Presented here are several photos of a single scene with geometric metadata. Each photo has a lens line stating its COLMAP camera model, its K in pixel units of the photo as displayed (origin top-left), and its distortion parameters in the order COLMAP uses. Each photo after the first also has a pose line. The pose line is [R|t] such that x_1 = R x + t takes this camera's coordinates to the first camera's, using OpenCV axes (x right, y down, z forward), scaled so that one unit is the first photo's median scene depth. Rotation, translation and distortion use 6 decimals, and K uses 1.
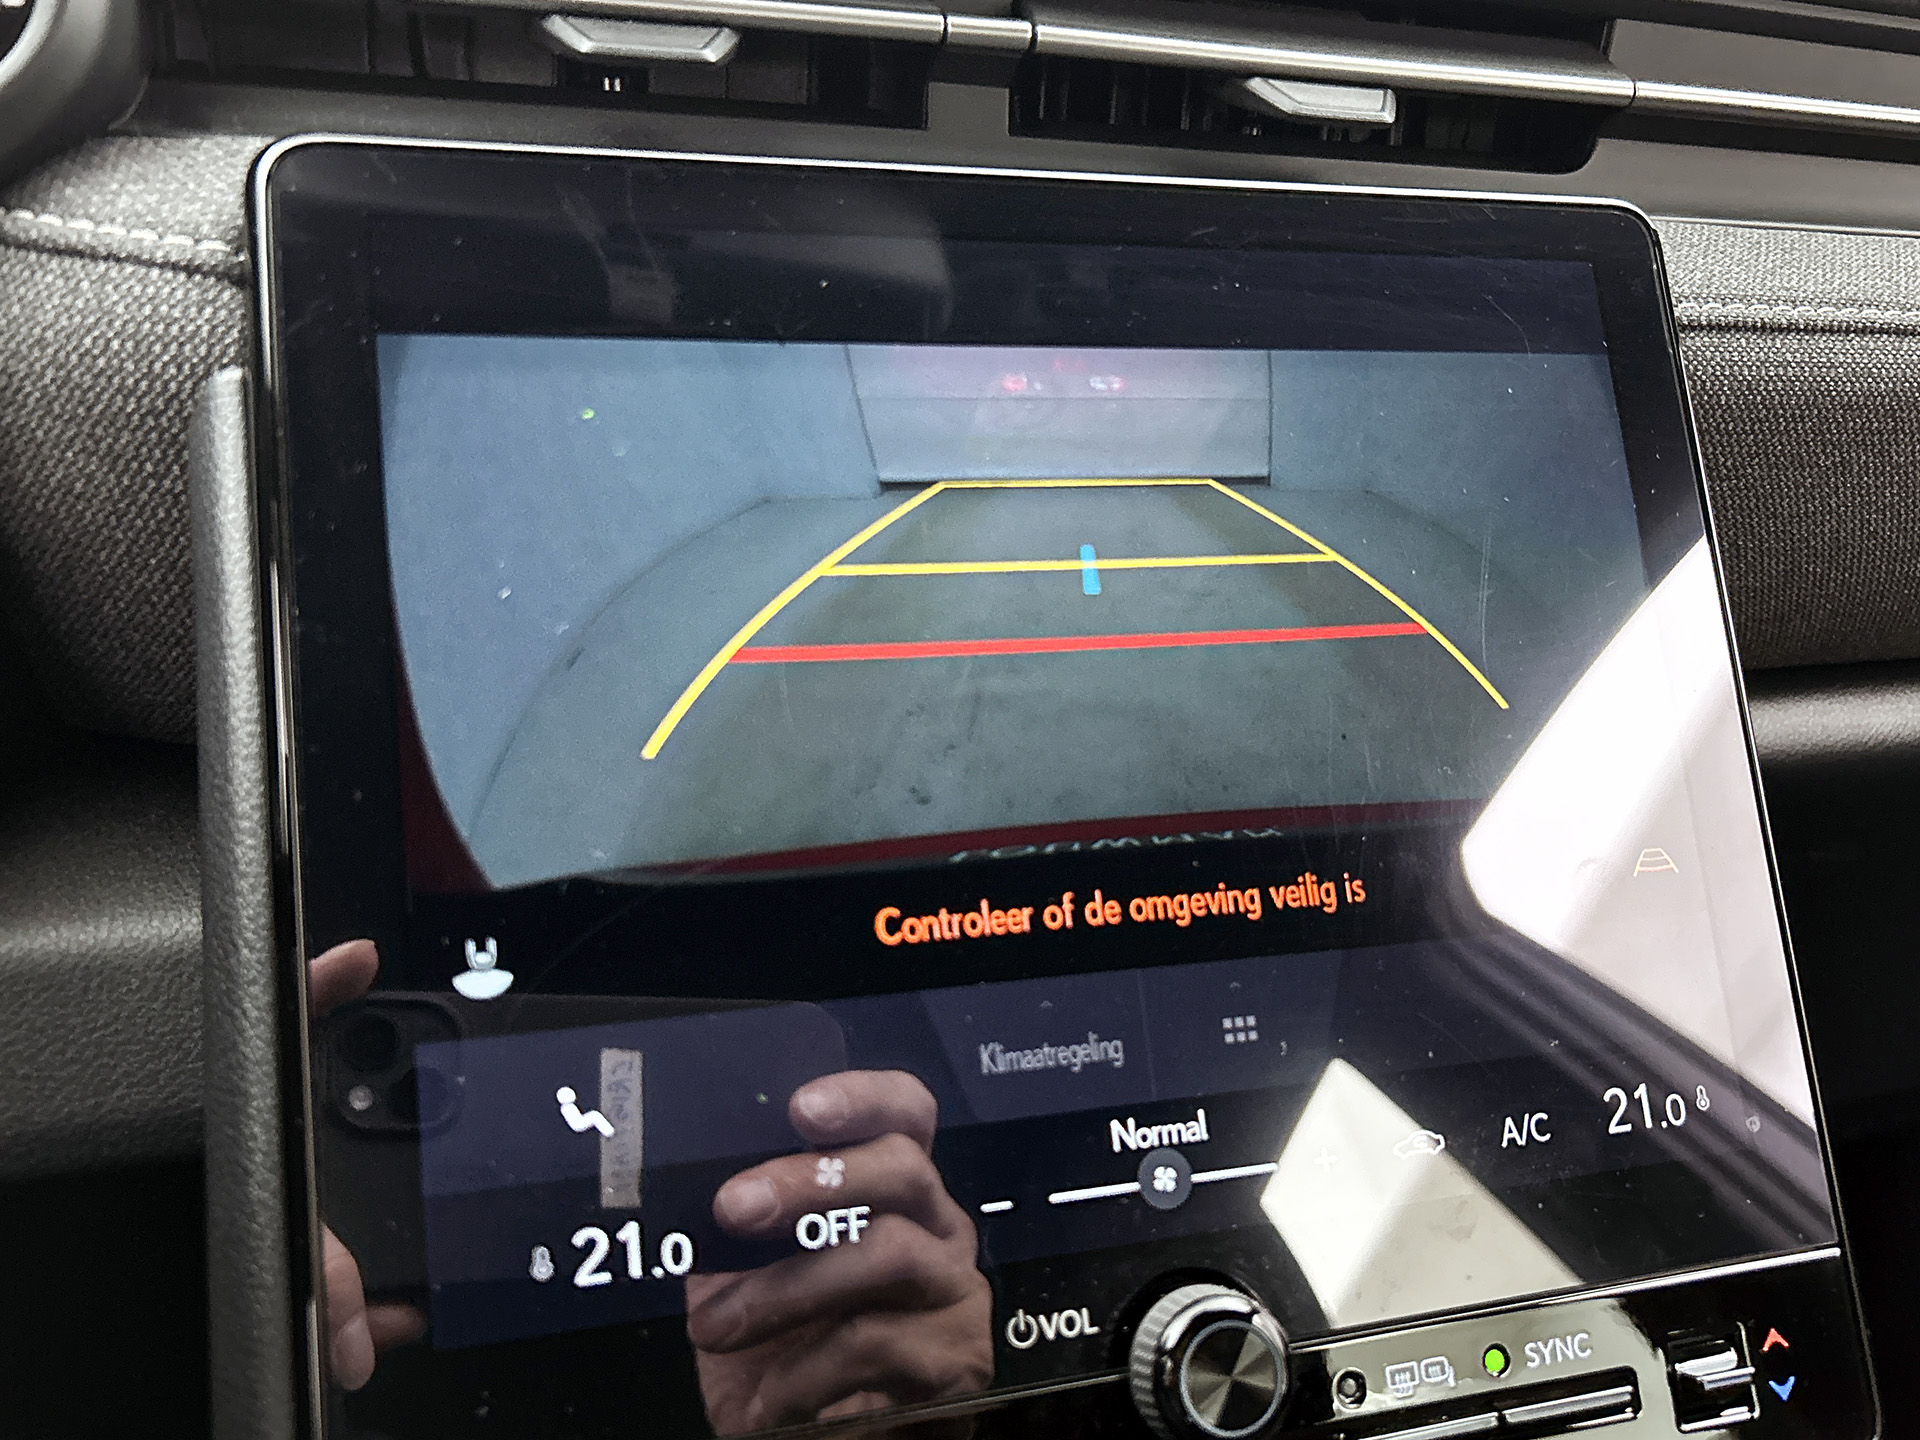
lens RADIAL K [[1700.1, 0, 960.0], [0, 1700.1, 720.0], [0, 0, 1]] dist [-0.008015, 0.013147]
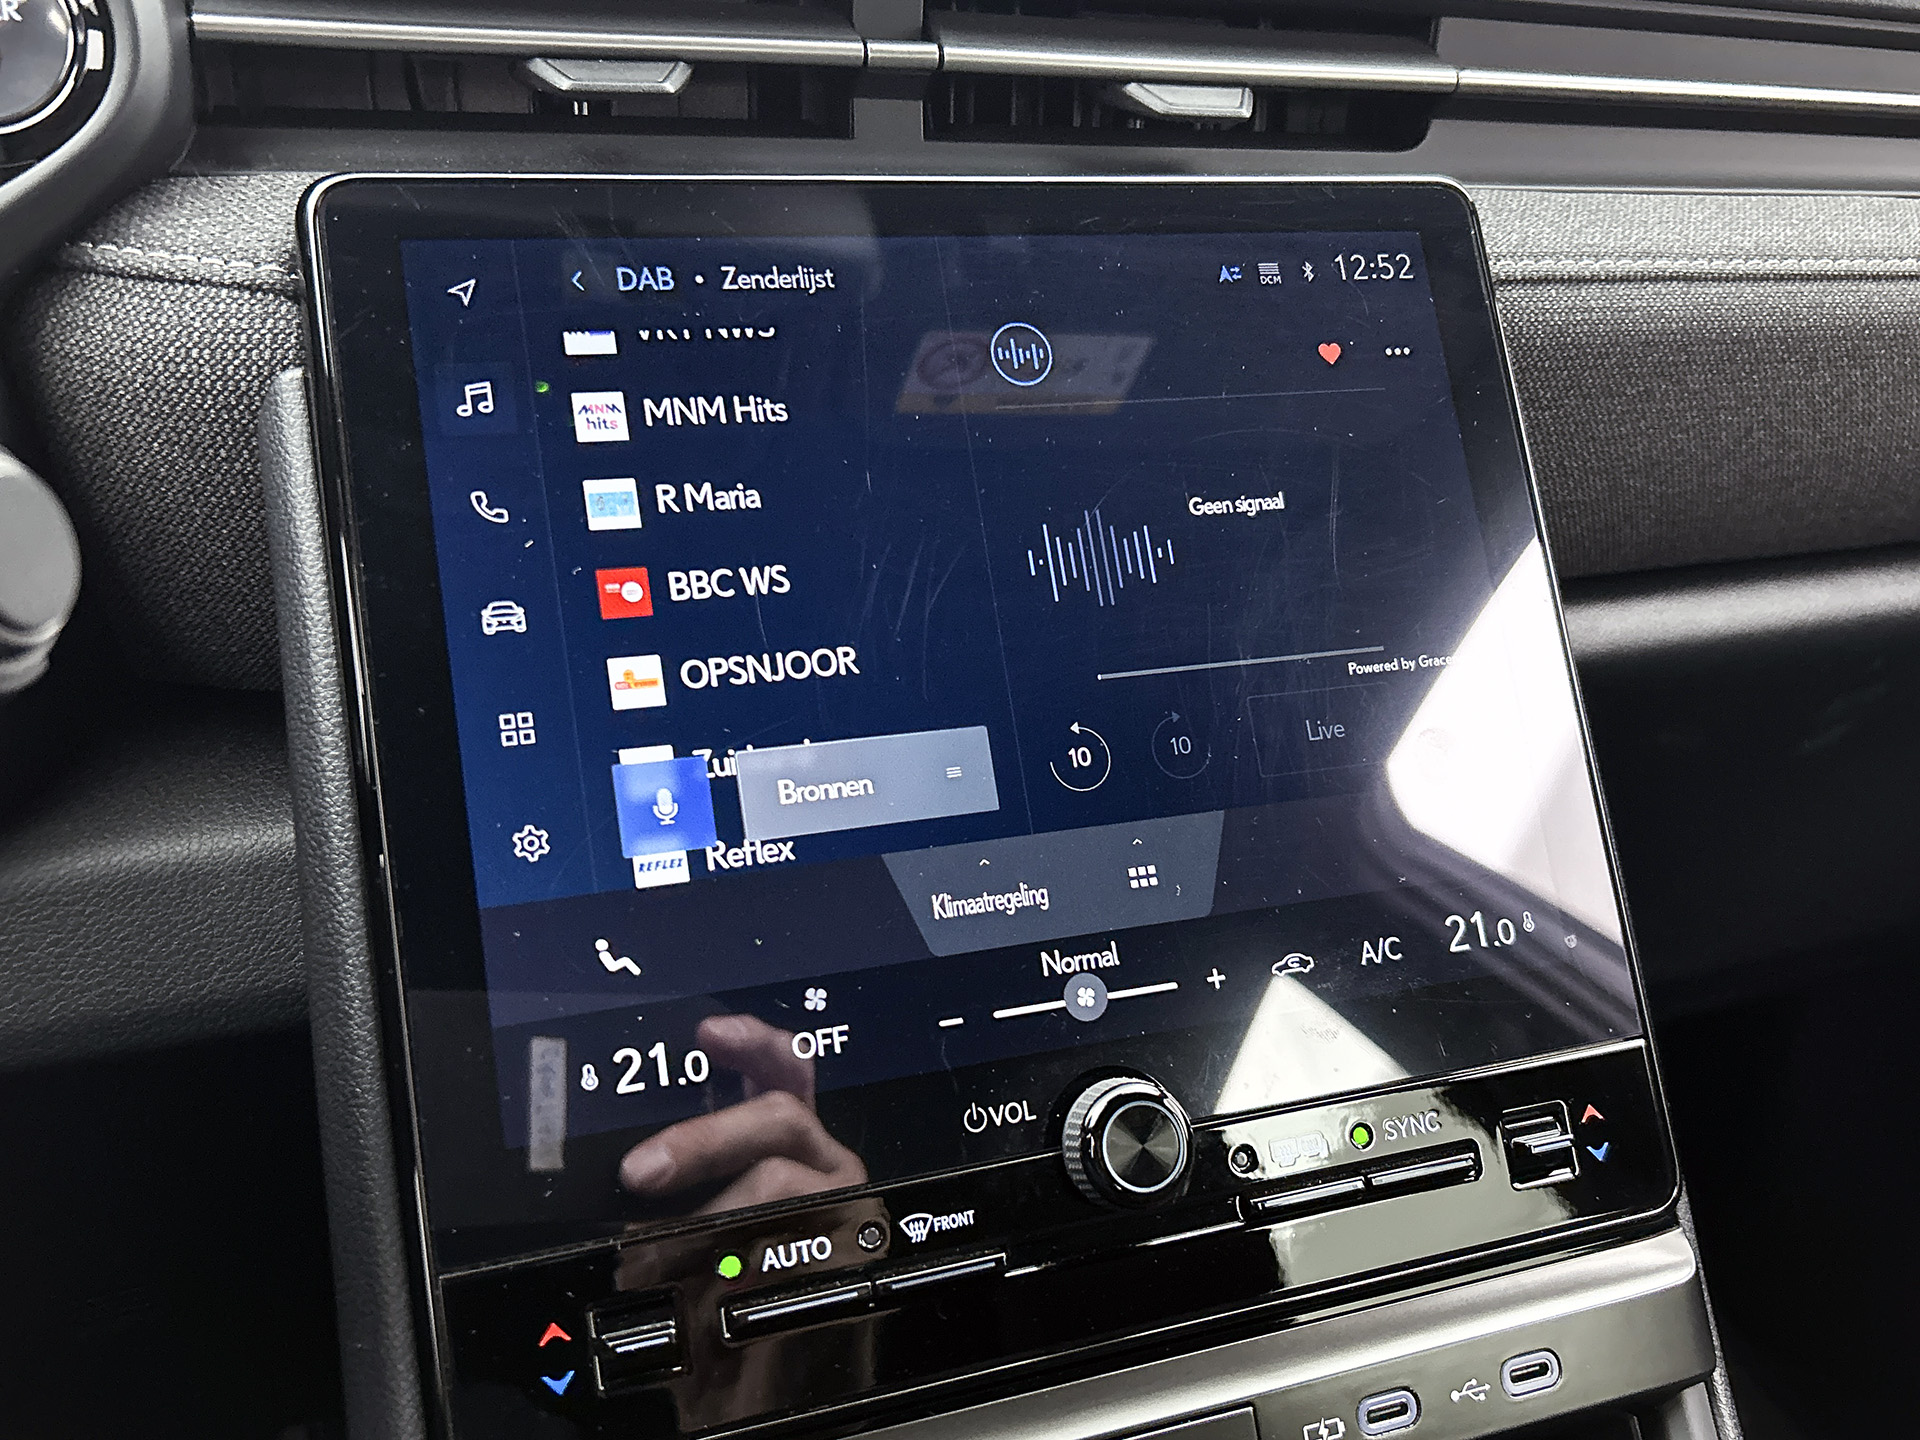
lens RADIAL K [[1699.7, 0, 955.0], [0, 1699.7, 709.2], [0, 0, 1]] dist [0.002735, -0.015099]
pose [[0.998653, -0.044401, 0.026854, 0.001672], [0.043856, 0.998827, 0.020543, 0.031052], [-0.027734, -0.019338, 0.999428, -0.225052]]
